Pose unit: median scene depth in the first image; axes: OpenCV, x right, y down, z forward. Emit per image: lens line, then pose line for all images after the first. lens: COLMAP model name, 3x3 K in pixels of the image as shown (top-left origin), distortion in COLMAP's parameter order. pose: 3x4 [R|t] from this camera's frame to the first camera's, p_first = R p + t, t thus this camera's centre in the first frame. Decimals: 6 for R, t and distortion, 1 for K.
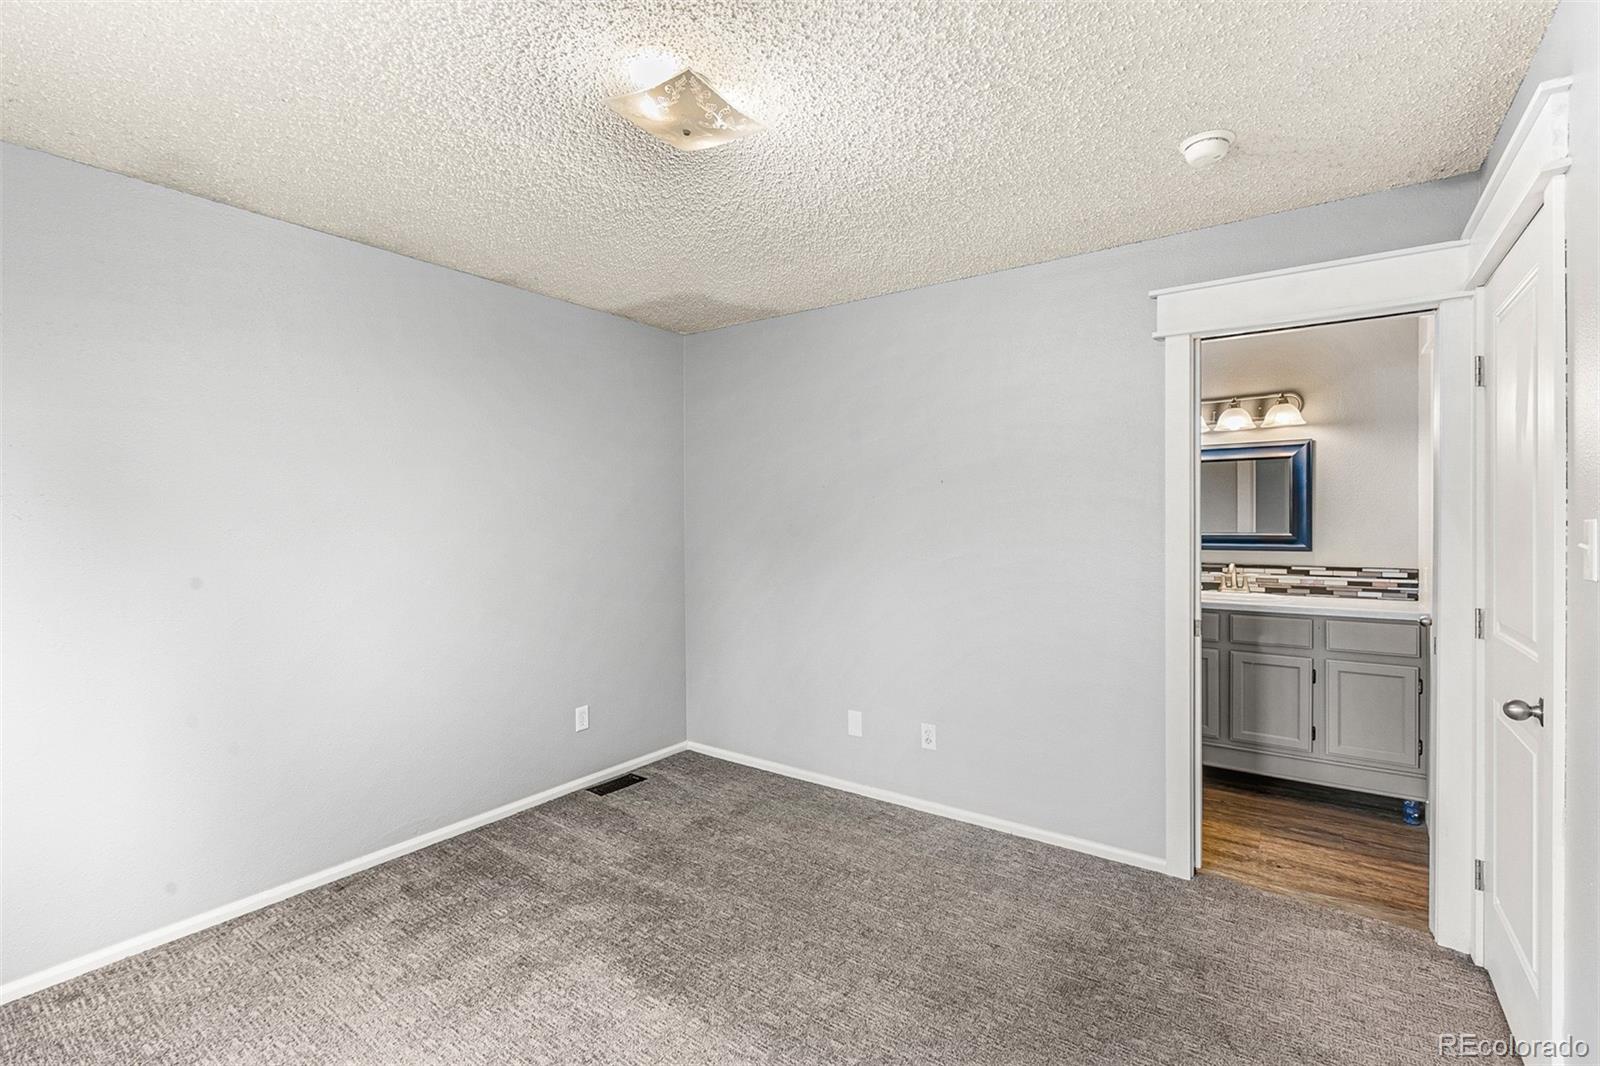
lens RADIAL K [[721.5, 0, 795.0], [0, 721.5, 523.8], [0, 0, 1]] dist [-0.003558, -0.000646]
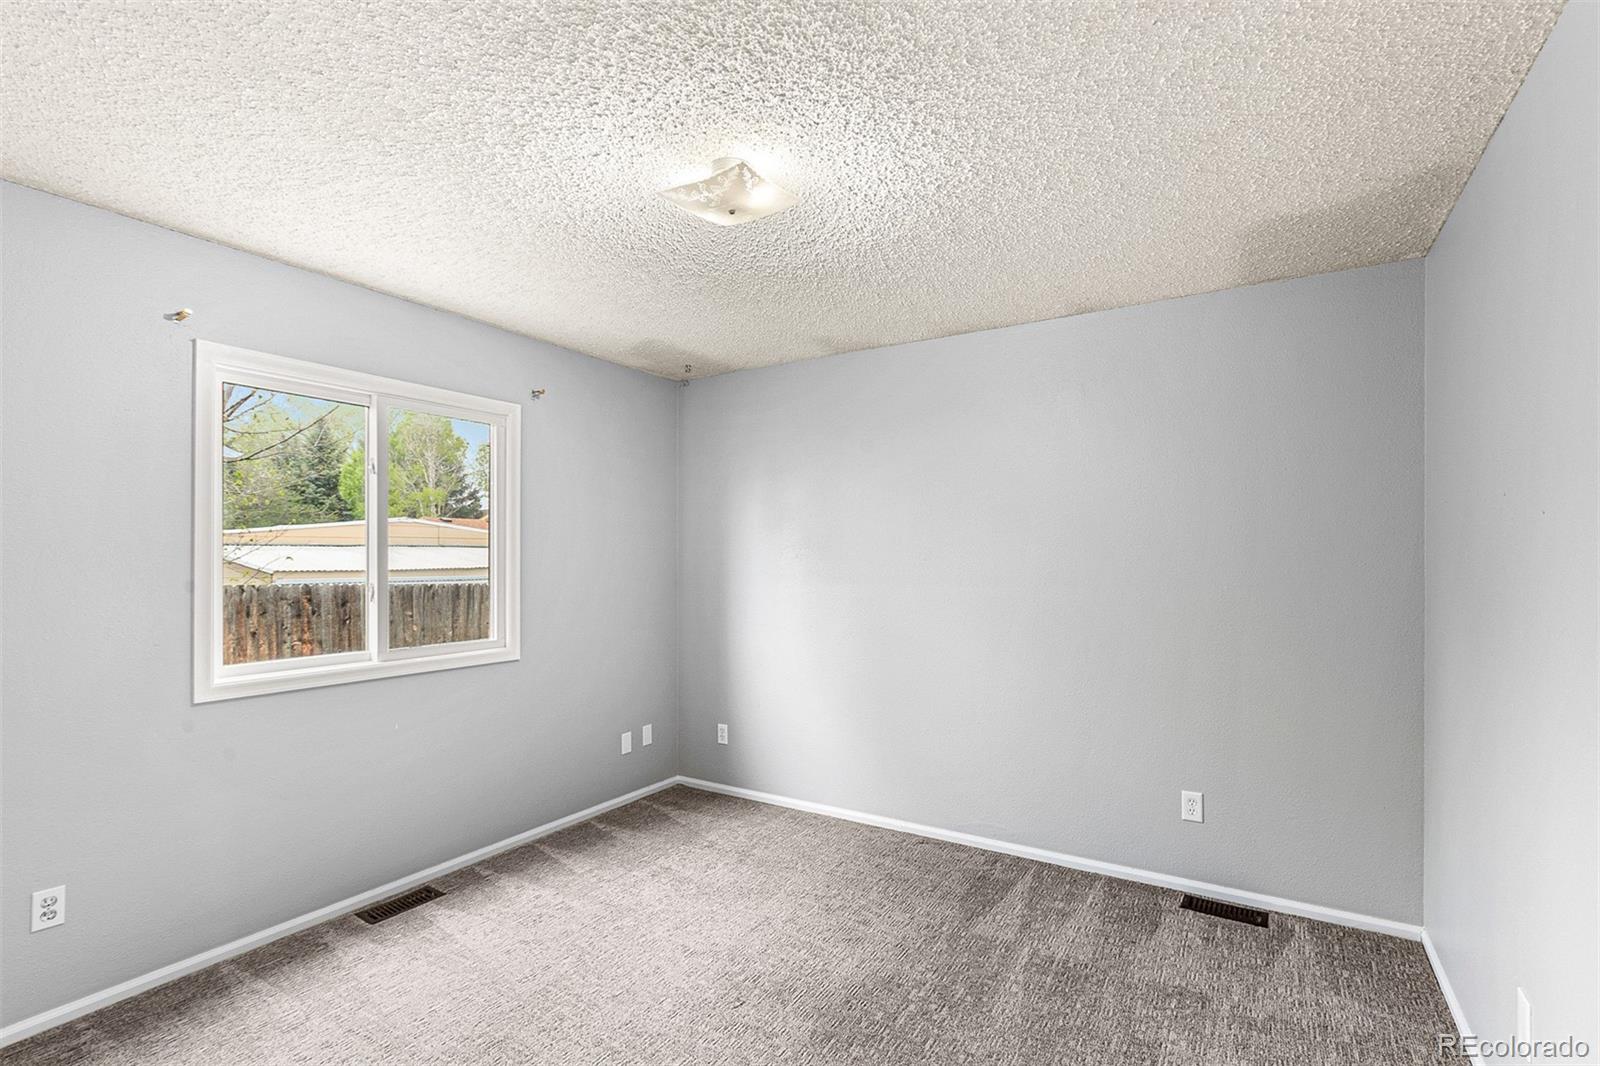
lens RADIAL K [[721.5, 0, 801.6], [0, 721.5, 547.6], [0, 0, 1]] dist [-0.003558, -0.000646]
pose [[0.067979, -0.008100, -0.997654, 1.136978], [-0.007107, 0.999938, -0.008602, -0.020375], [0.997661, 0.007675, 0.067918, 1.205718]]
